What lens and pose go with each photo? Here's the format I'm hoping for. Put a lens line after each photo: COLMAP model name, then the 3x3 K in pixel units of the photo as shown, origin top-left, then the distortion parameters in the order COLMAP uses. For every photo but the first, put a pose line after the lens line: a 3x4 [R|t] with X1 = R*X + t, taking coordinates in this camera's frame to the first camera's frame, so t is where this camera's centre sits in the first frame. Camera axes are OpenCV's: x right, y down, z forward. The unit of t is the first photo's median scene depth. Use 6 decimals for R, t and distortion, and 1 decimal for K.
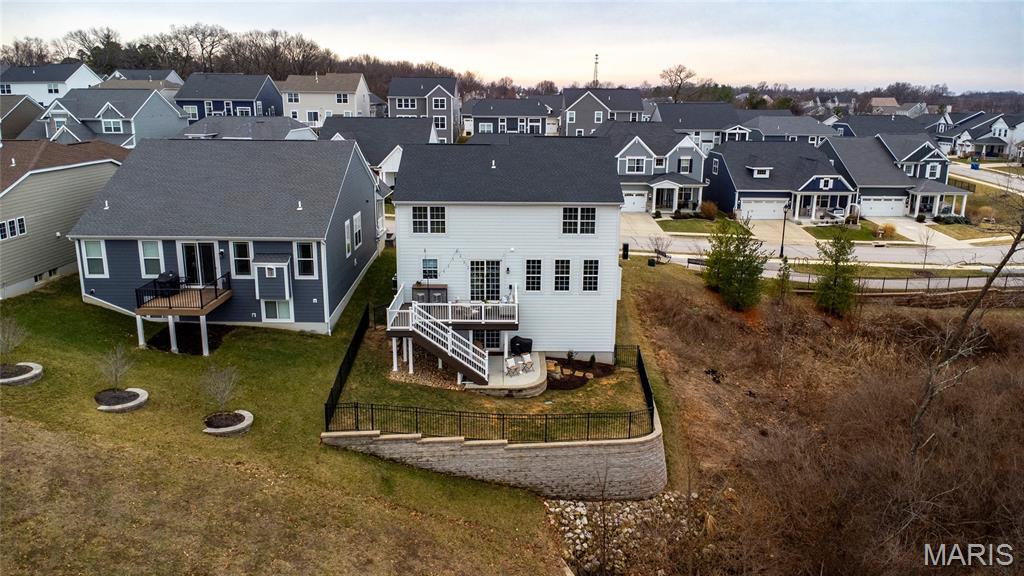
lens RADIAL K [[734.8, 0, 512.0], [0, 734.8, 288.0], [0, 0, 1]] dist [0.050353, -0.069710]
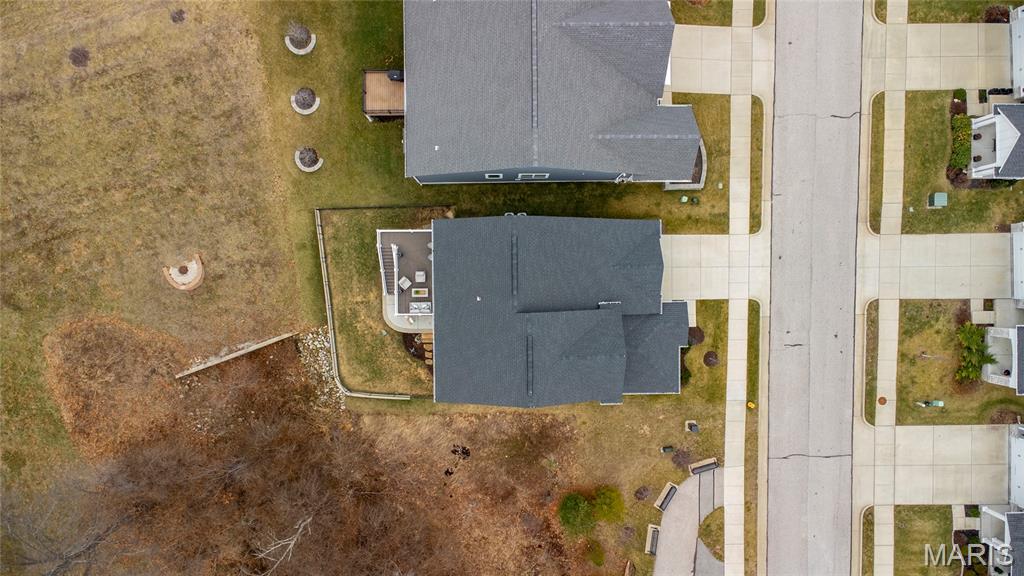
lens RADIAL K [[734.8, 0, 512.0], [0, 734.8, 288.0], [0, 0, 1]] dist [0.050353, -0.069710]
pose [[0.004905, 0.999977, -0.004783, -0.035265], [-0.257940, 0.005886, 0.966143, -1.363944], [0.966148, -0.003506, 0.257963, 0.783305]]
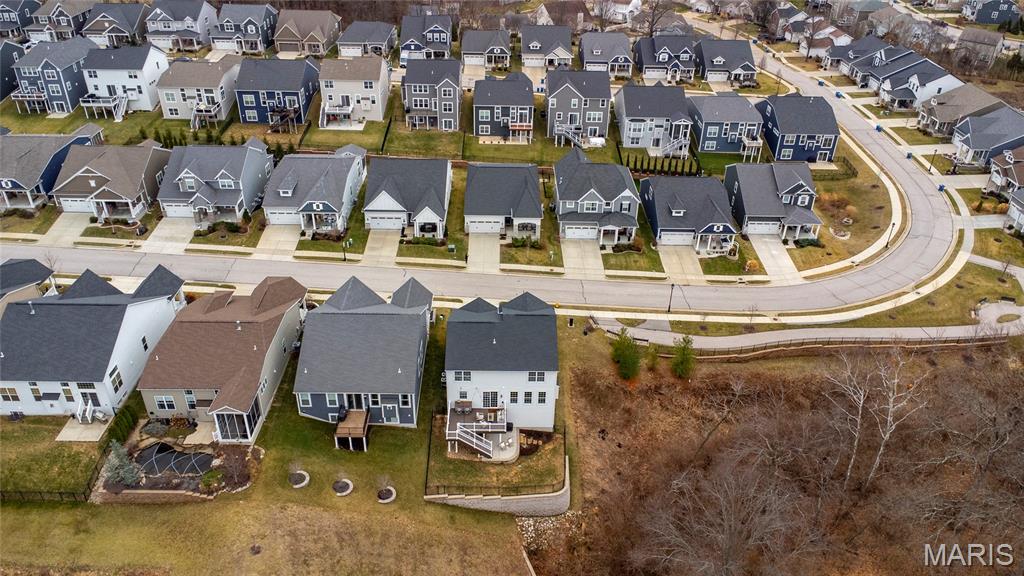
lens RADIAL K [[736.8, 0, 512.0], [0, 736.8, 288.0], [0, 0, 1]] dist [0.017627, 0.000795]
pose [[0.999913, 0.007234, 0.010992, -0.000954], [-0.010199, 0.953887, 0.299993, -0.930824], [-0.008315, -0.300079, 0.953878, -0.866423]]
